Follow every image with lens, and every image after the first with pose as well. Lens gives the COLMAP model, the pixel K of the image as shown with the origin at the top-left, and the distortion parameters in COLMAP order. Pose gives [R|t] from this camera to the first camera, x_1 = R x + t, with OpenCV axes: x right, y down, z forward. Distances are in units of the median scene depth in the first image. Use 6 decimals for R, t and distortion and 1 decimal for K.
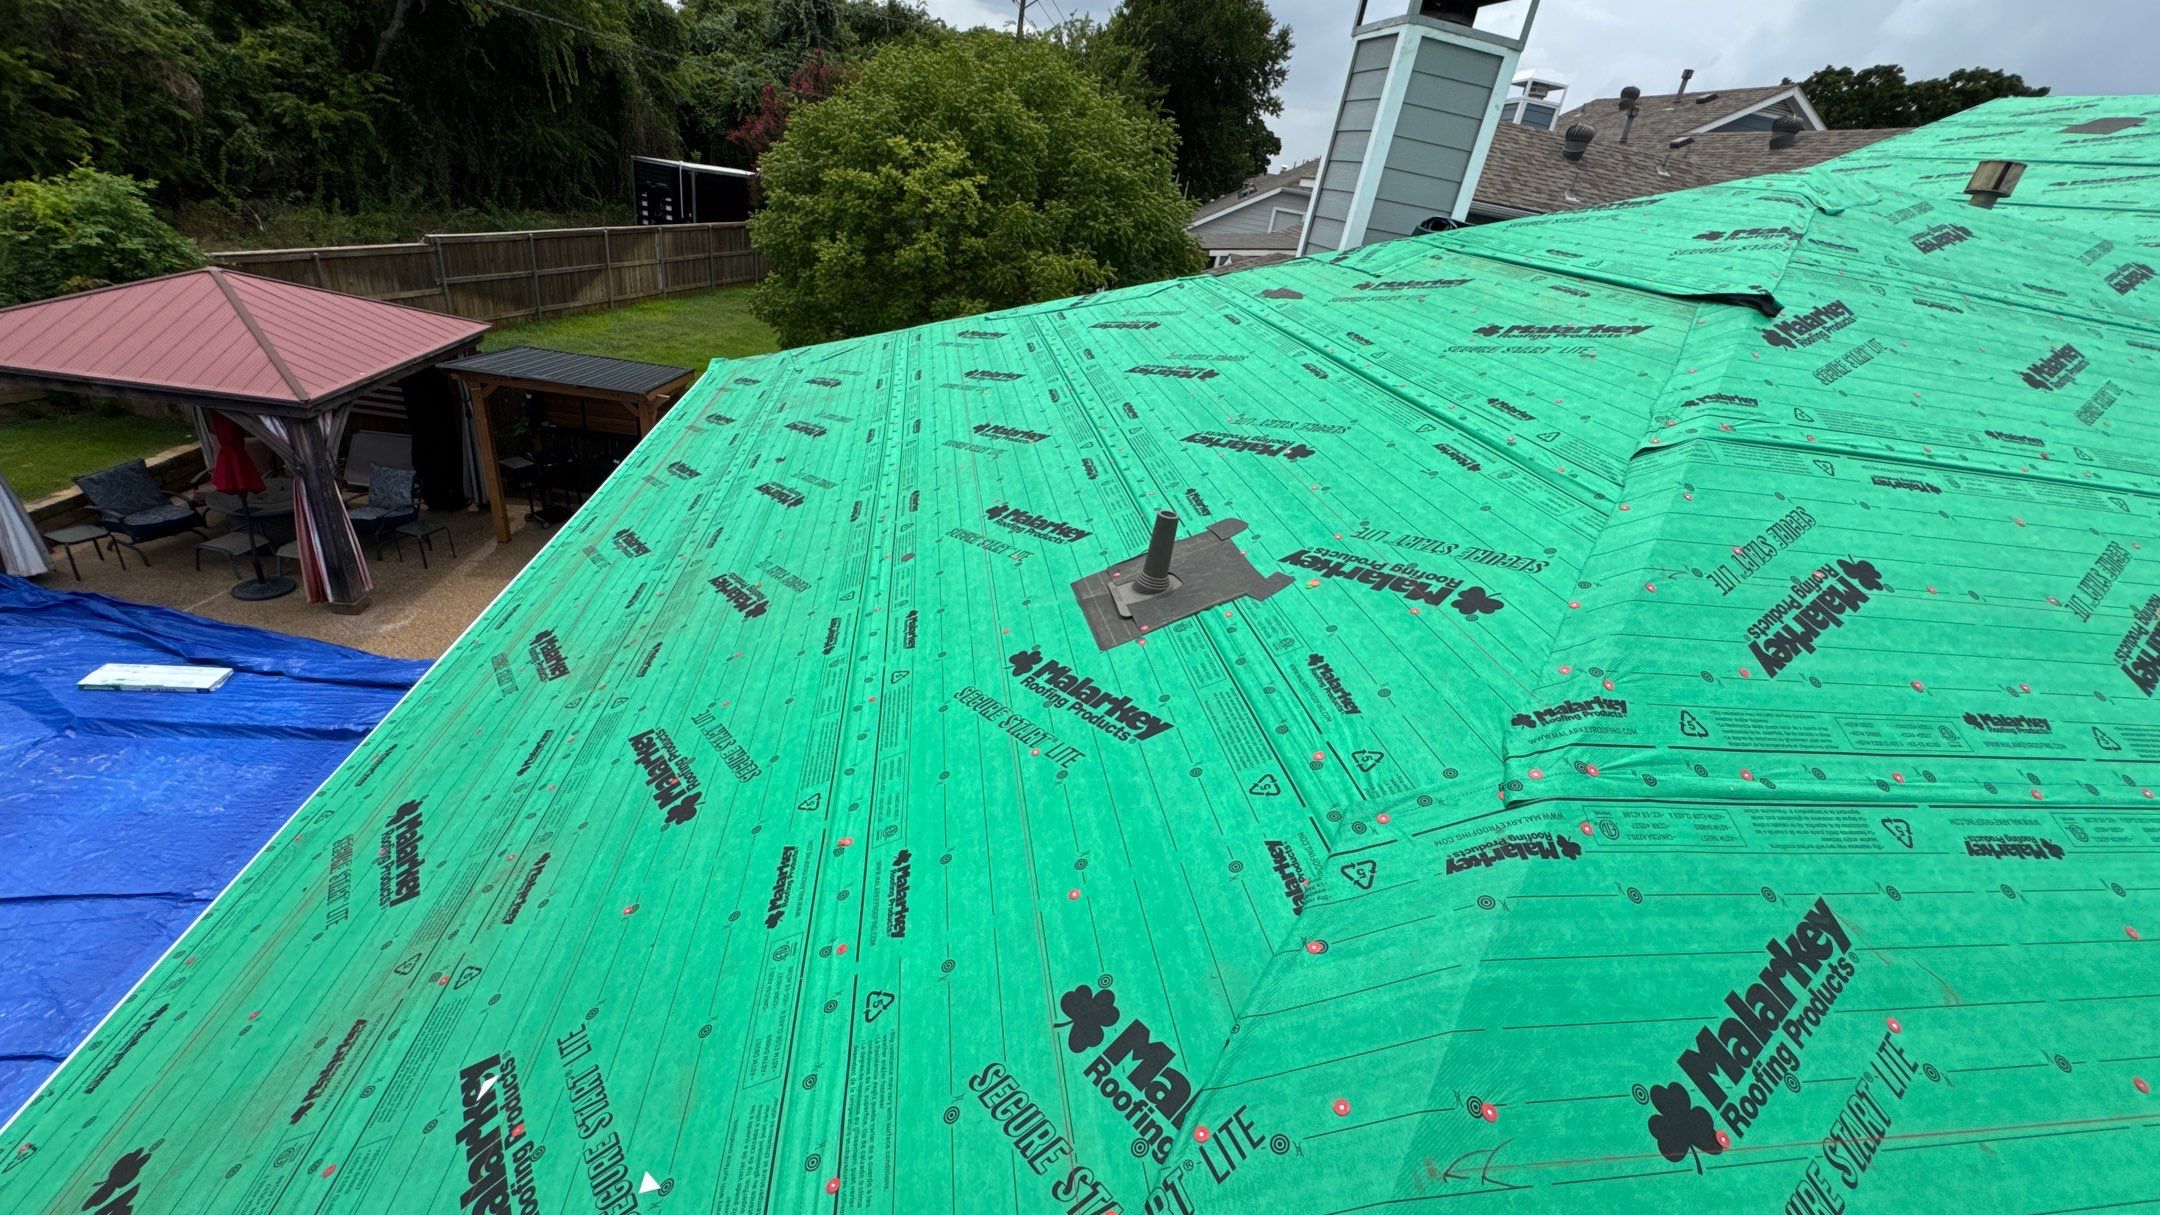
lens RADIAL K [[862.6, 0, 1083.1], [0, 862.6, 609.1], [0, 0, 1]] dist [-0.002257, 0.000157]
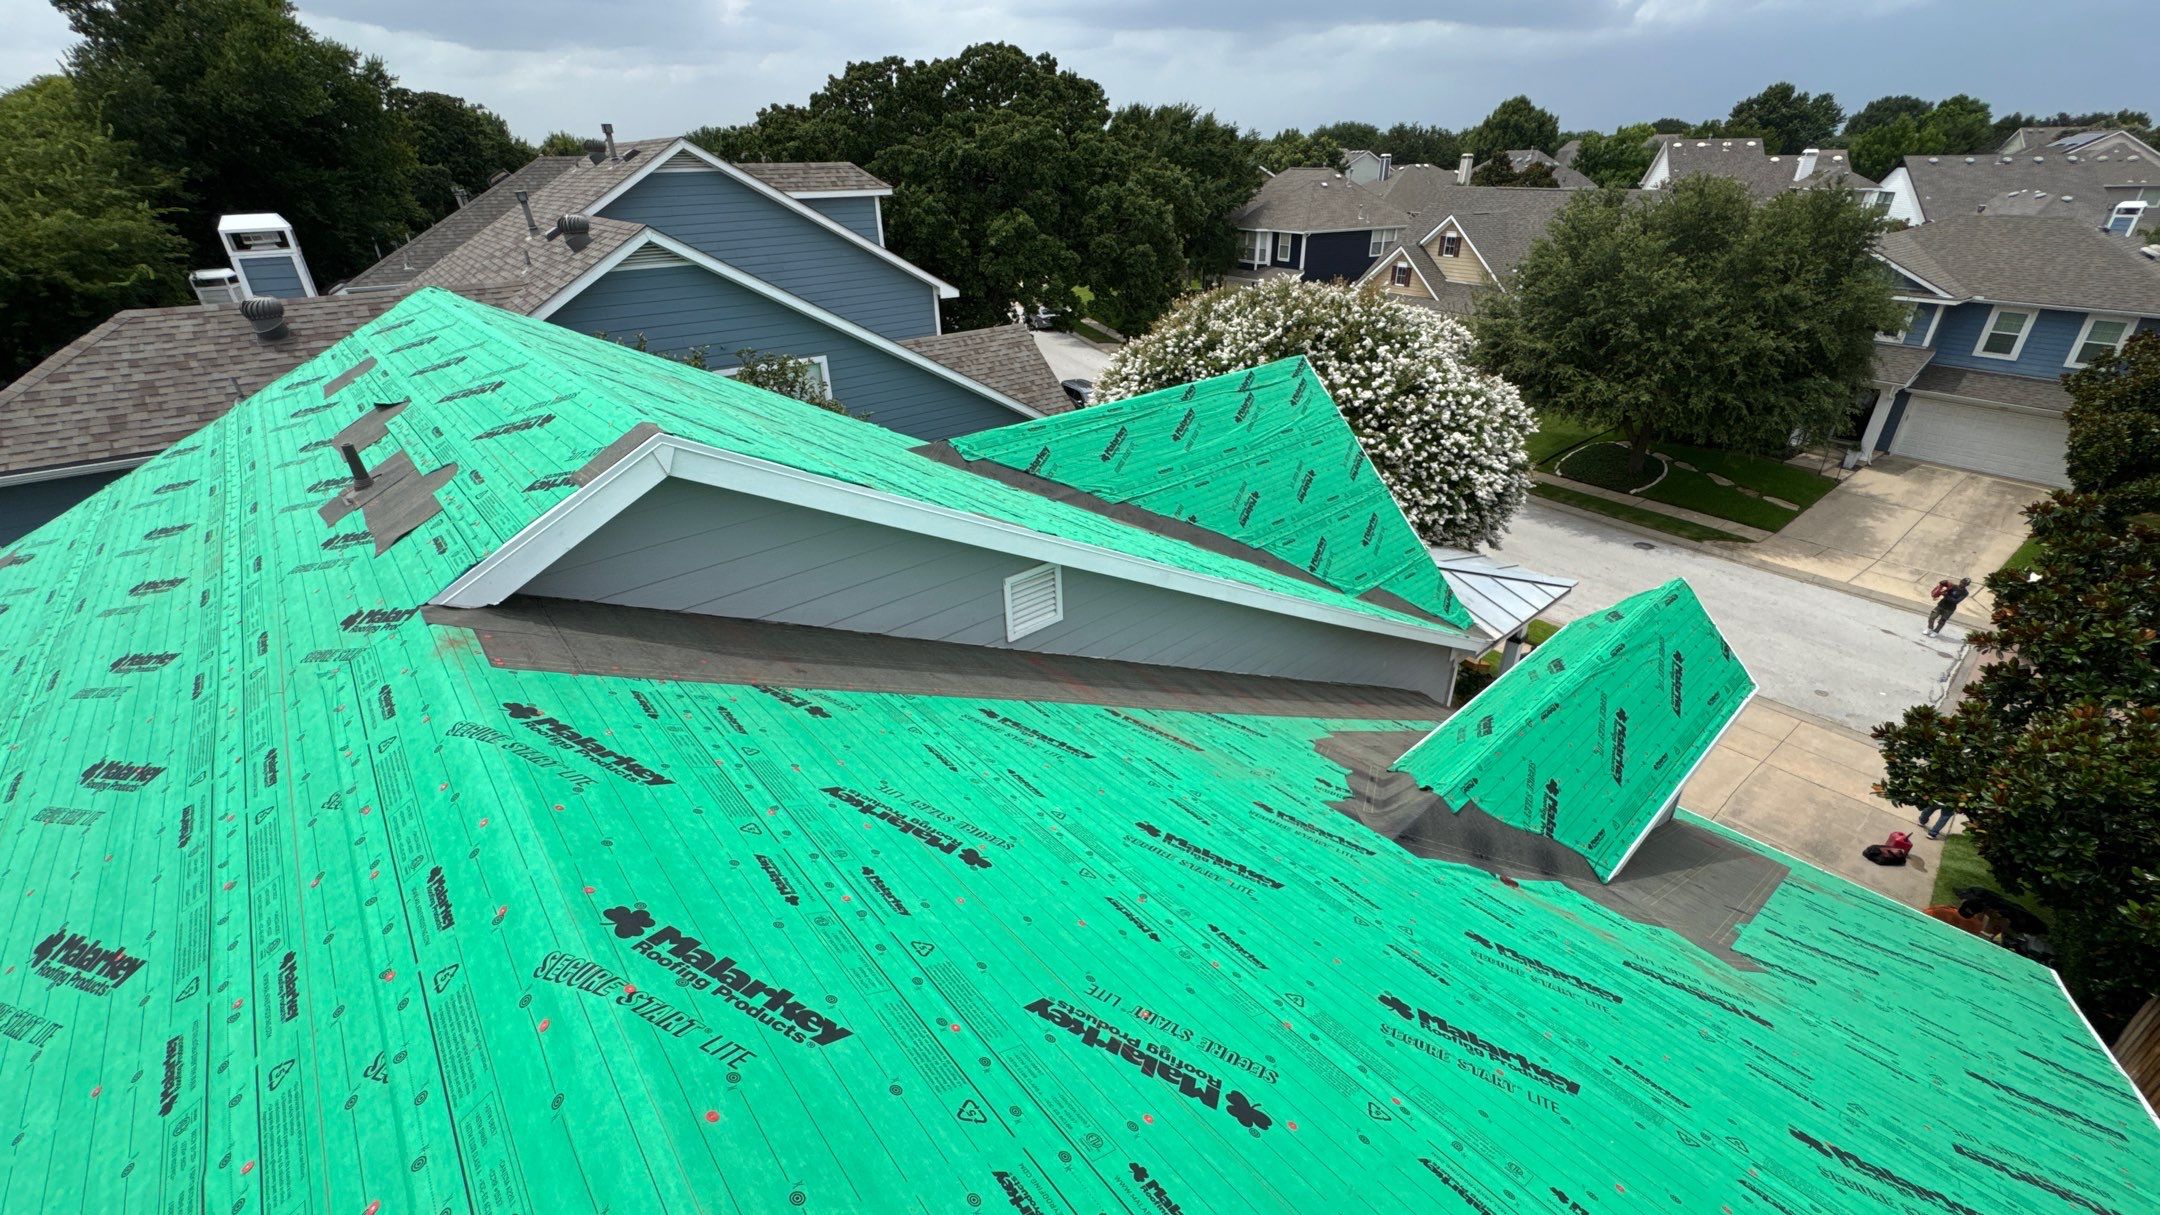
lens RADIAL K [[862.6, 0, 1083.2], [0, 862.6, 605.8], [0, 0, 1]] dist [-0.002257, 0.000157]
pose [[0.834369, -0.390950, 0.388569, 2.089290], [0.373451, 0.919437, 0.123164, -0.310176], [-0.405416, 0.042347, 0.913151, -0.032067]]
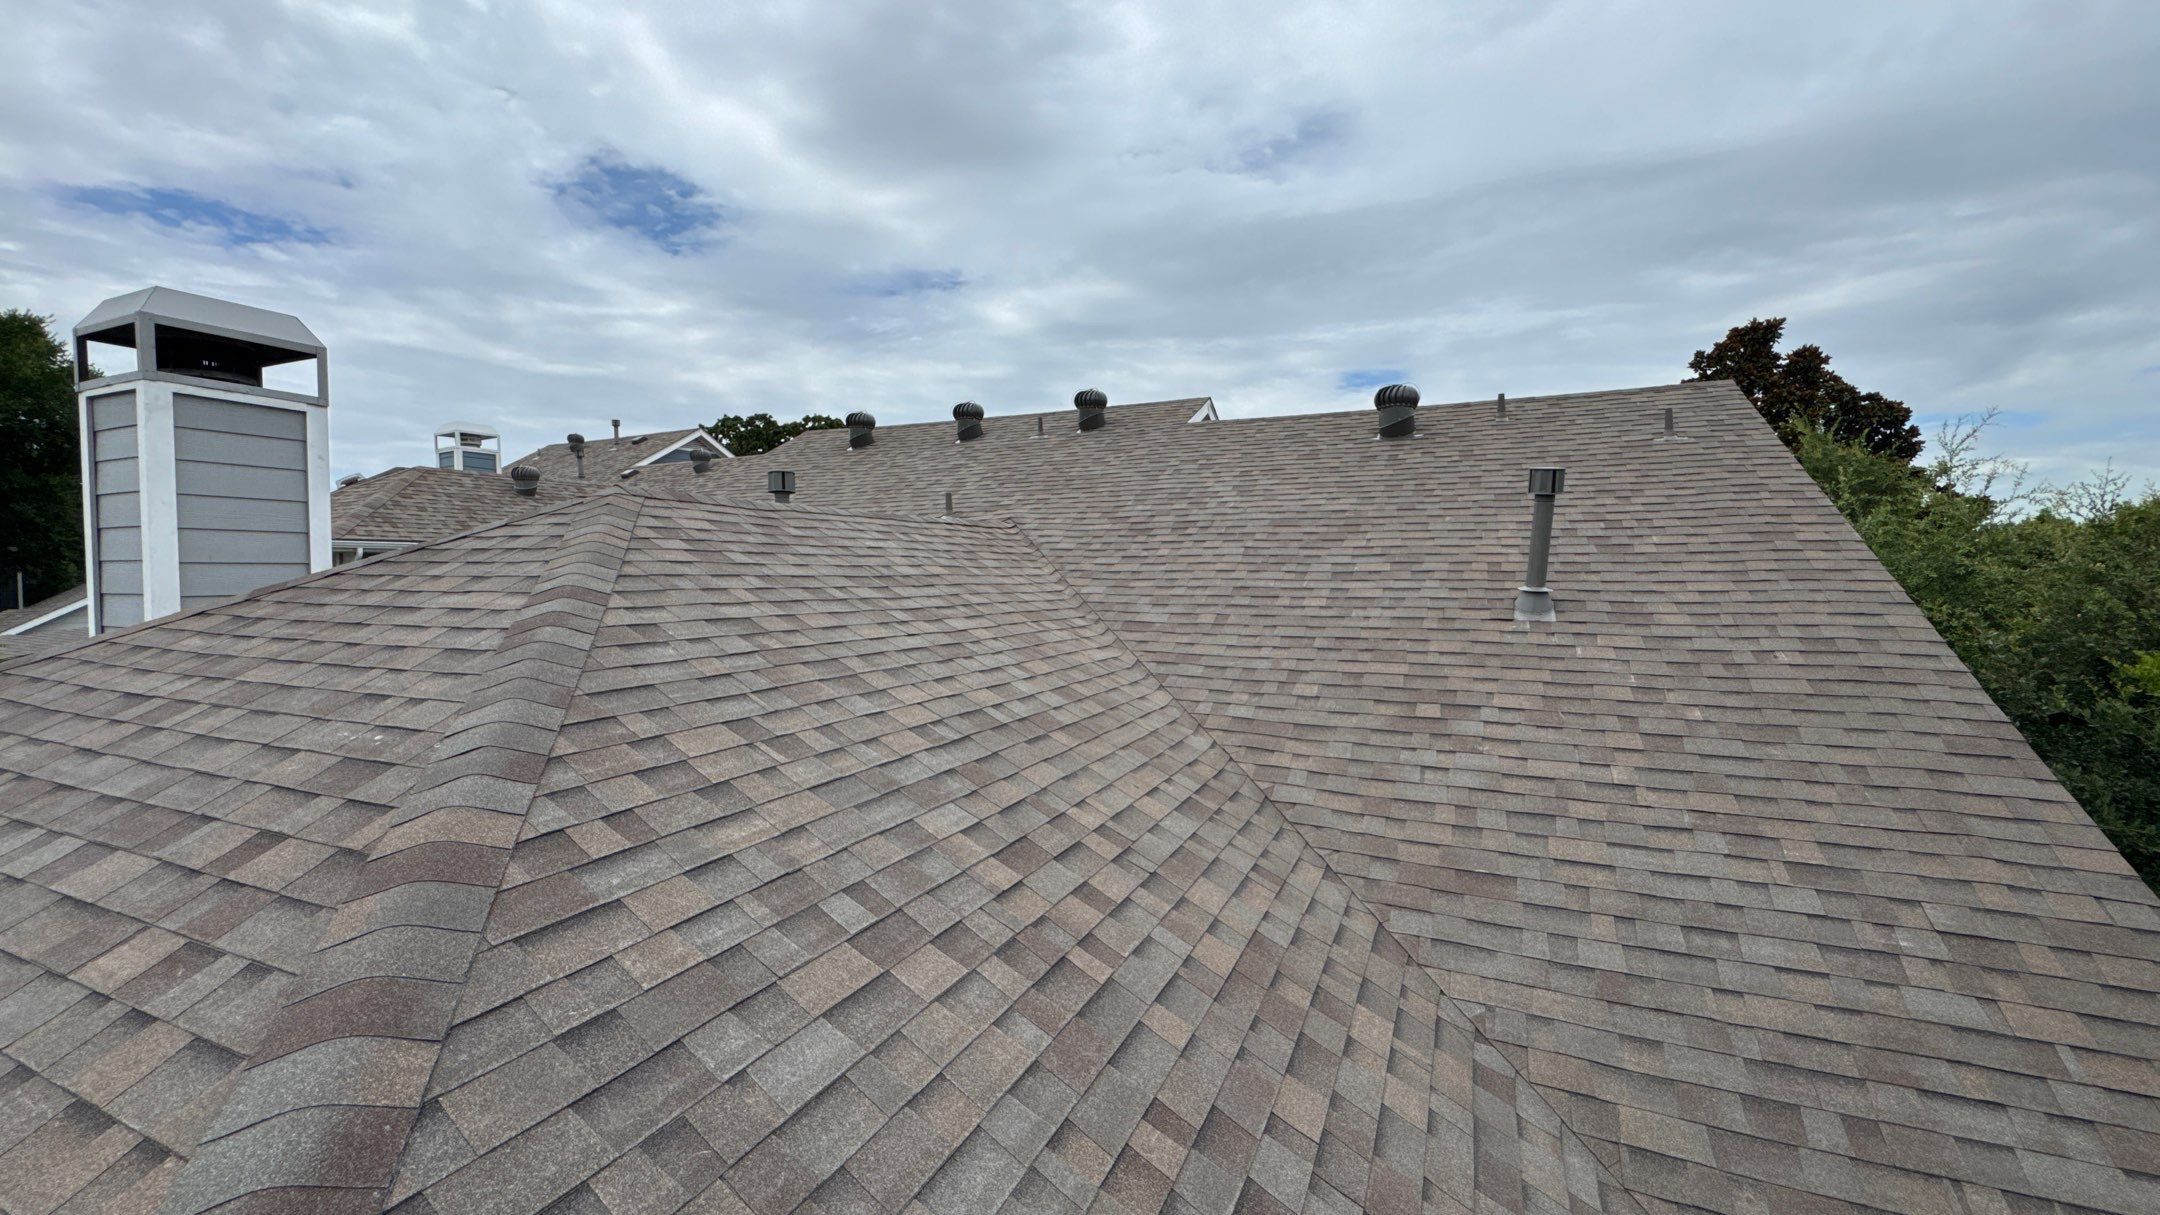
lens RADIAL K [[862.6, 0, 1080.9], [0, 862.6, 601.9], [0, 0, 1]] dist [-0.002257, 0.000157]
pose [[0.544249, -0.191572, 0.816758, 0.132822], [0.461956, 0.881115, -0.101158, 0.033893], [-0.700278, 0.432362, 0.568044, -0.046372]]
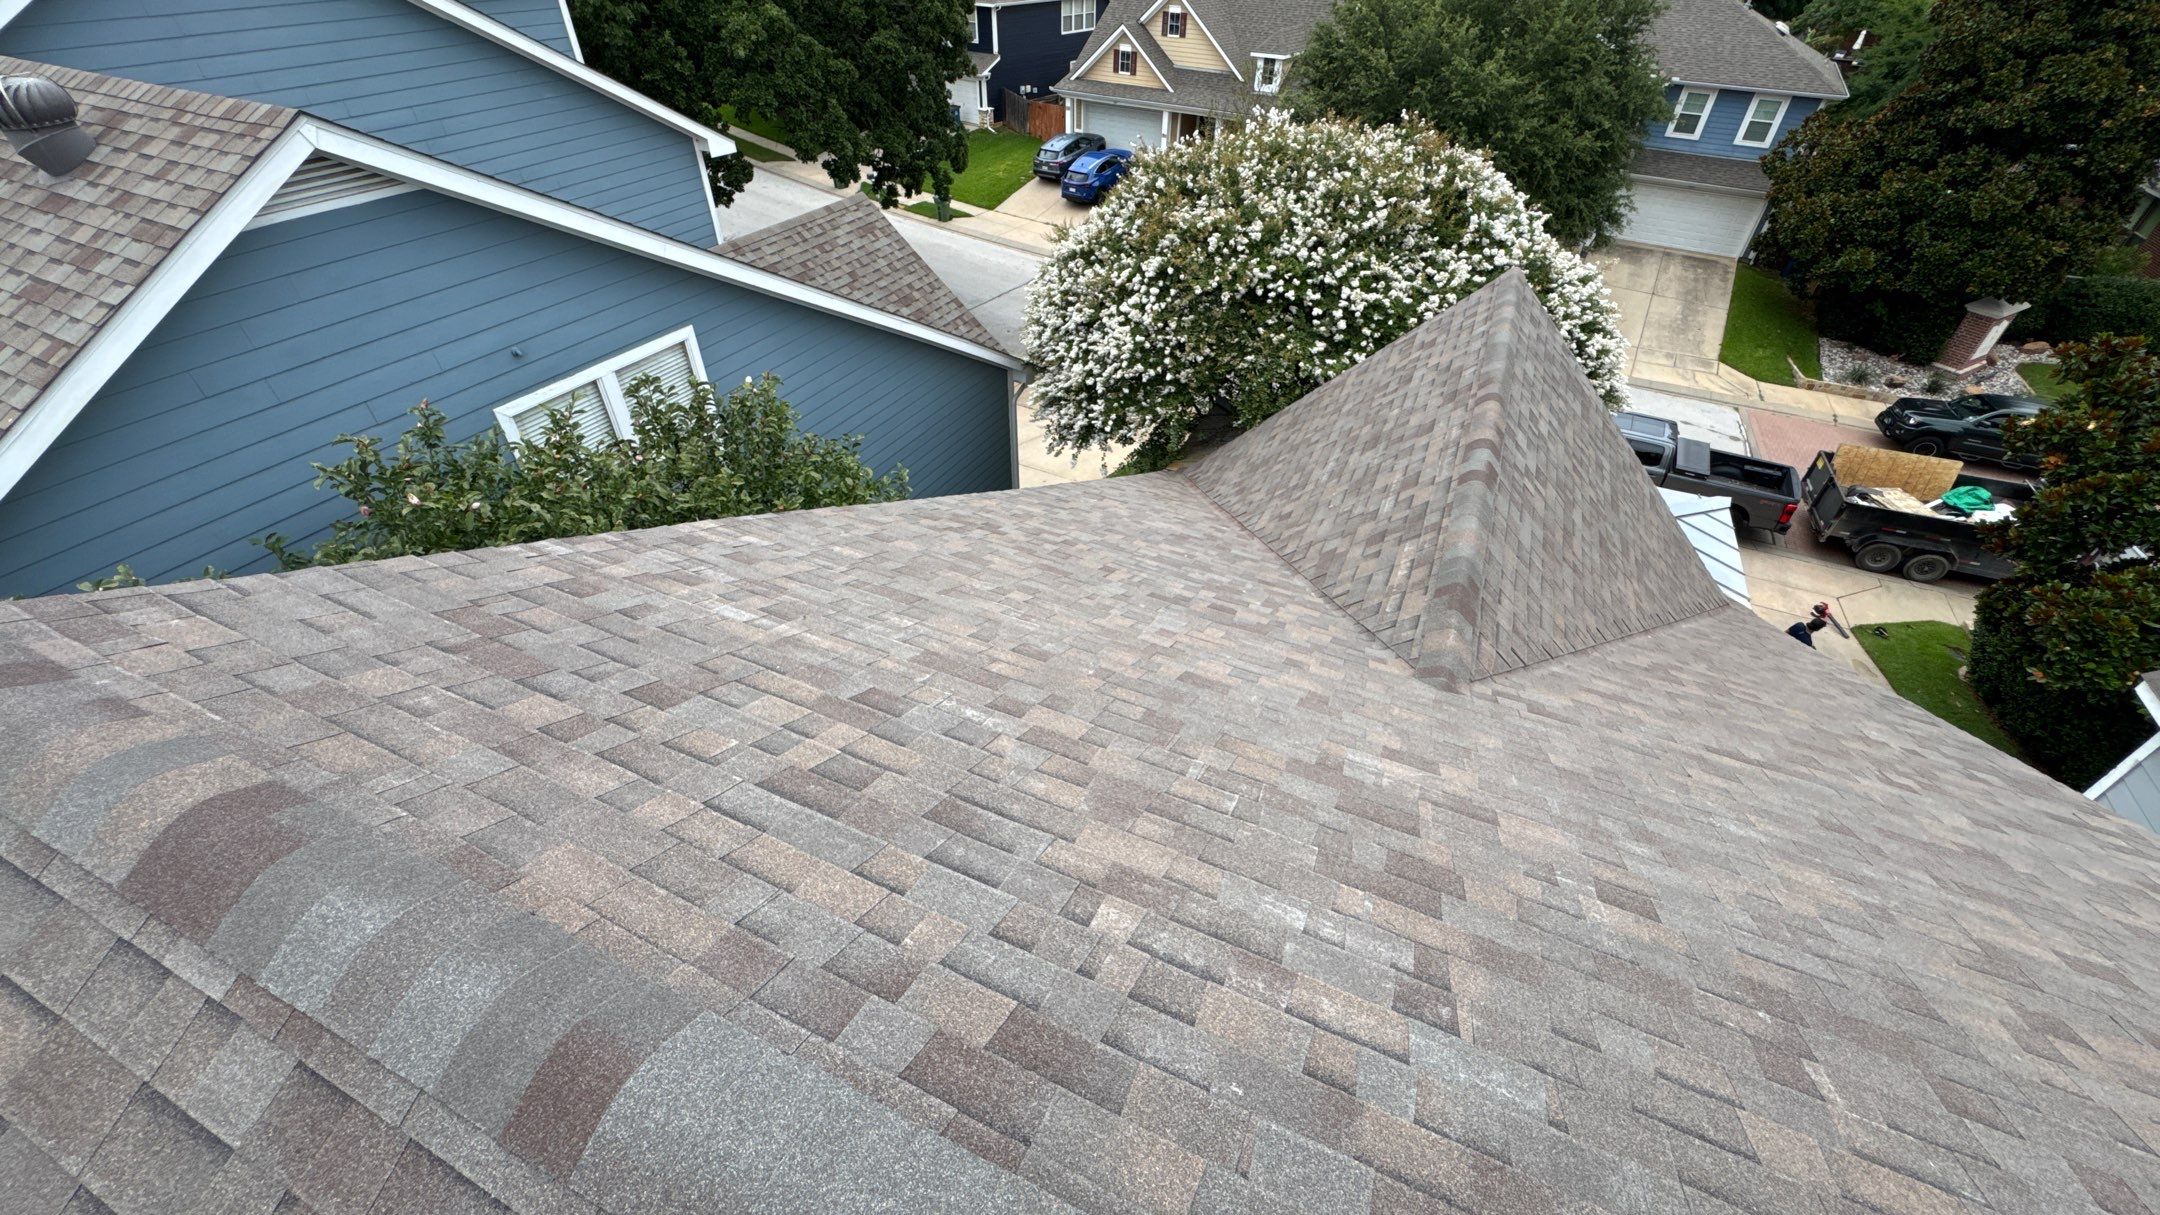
lens RADIAL K [[862.6, 0, 1080.6], [0, 862.6, 601.3], [0, 0, 1]] dist [-0.002257, 0.000157]
pose [[0.547087, -0.637493, 0.542493, 2.022401], [0.445139, 0.770412, 0.456416, -1.026143], [-0.708905, -0.008215, 0.705256, 1.212666]]
